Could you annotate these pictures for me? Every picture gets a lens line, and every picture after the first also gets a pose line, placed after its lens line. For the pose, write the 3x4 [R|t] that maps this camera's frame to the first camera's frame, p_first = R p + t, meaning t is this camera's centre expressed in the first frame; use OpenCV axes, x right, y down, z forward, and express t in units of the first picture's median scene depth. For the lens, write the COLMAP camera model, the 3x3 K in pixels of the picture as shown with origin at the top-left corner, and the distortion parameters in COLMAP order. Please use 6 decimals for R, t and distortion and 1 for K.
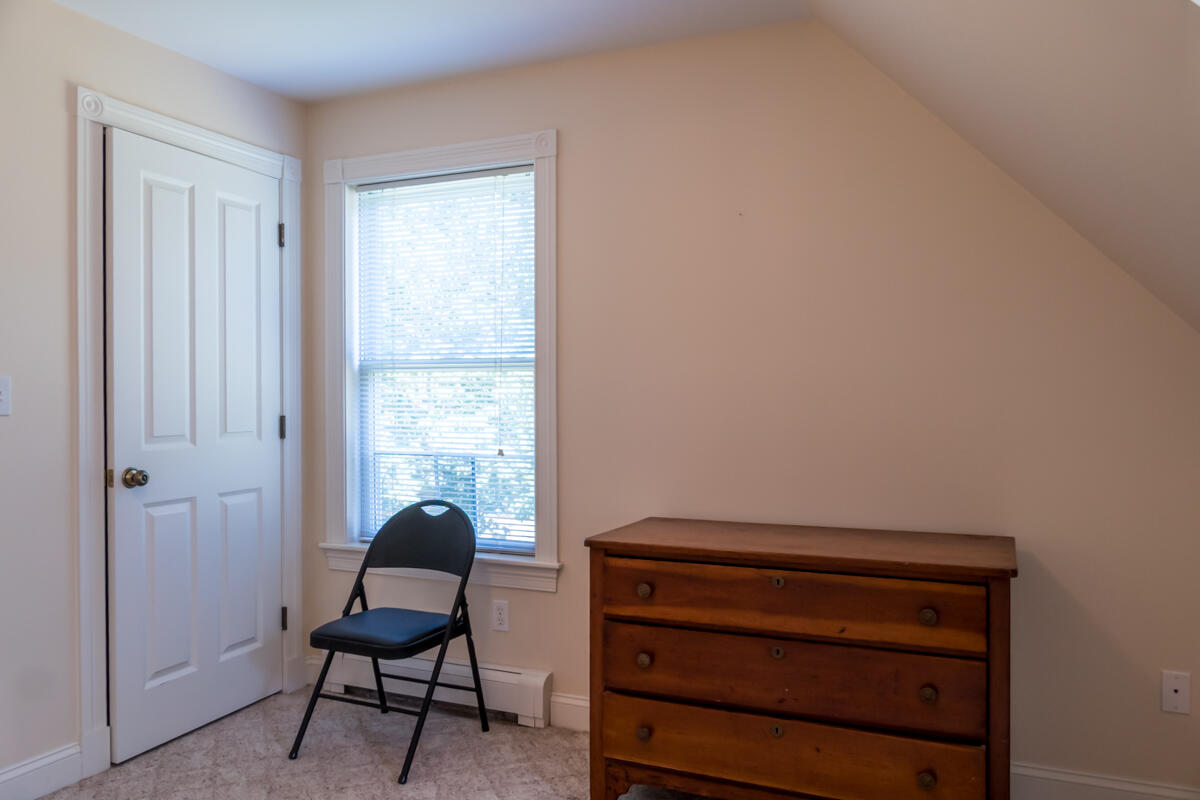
lens RADIAL K [[892.5, 0, 596.3], [0, 892.5, 396.8], [0, 0, 1]] dist [-0.008887, -0.000945]
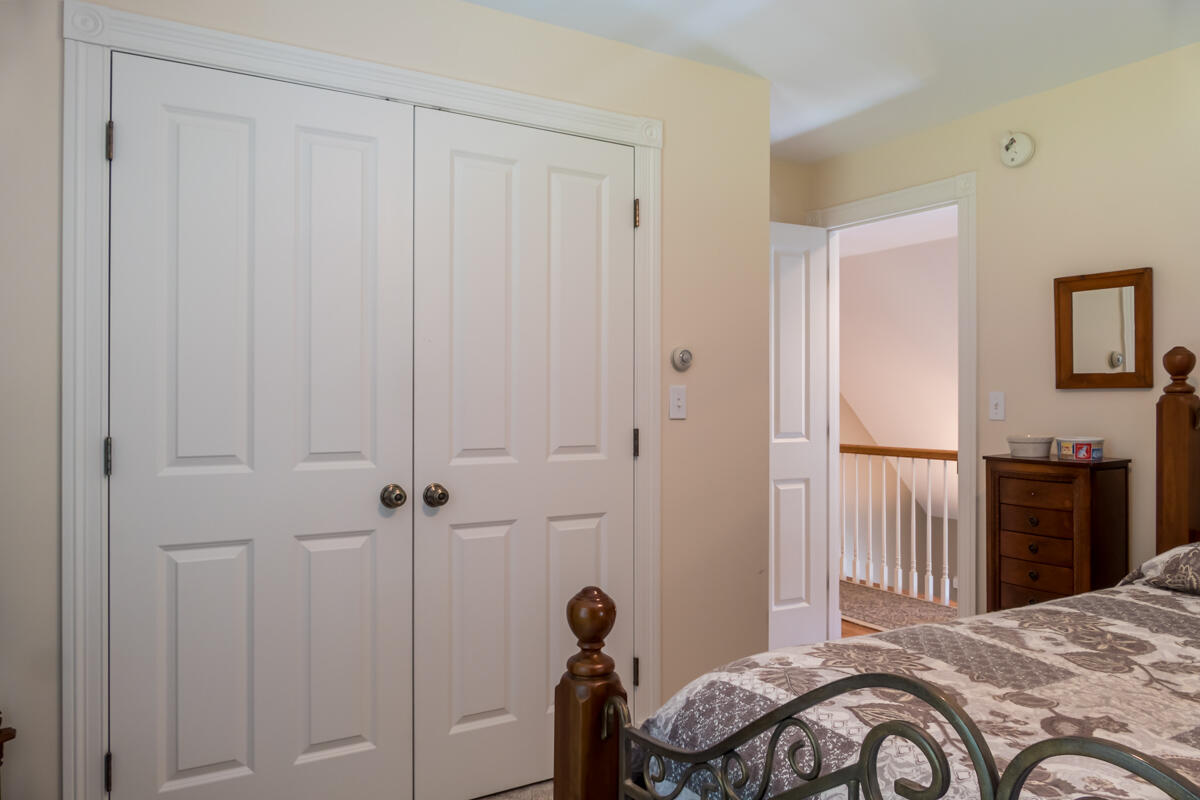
lens RADIAL K [[892.5, 0, 596.3], [0, 892.5, 396.8], [0, 0, 1]] dist [-0.008887, -0.000945]
pose [[0.792386, 0.002757, -0.610014, 0.155279], [-0.008890, 0.999936, -0.007029, -0.002613], [0.609956, 0.010993, 0.792359, 0.392441]]
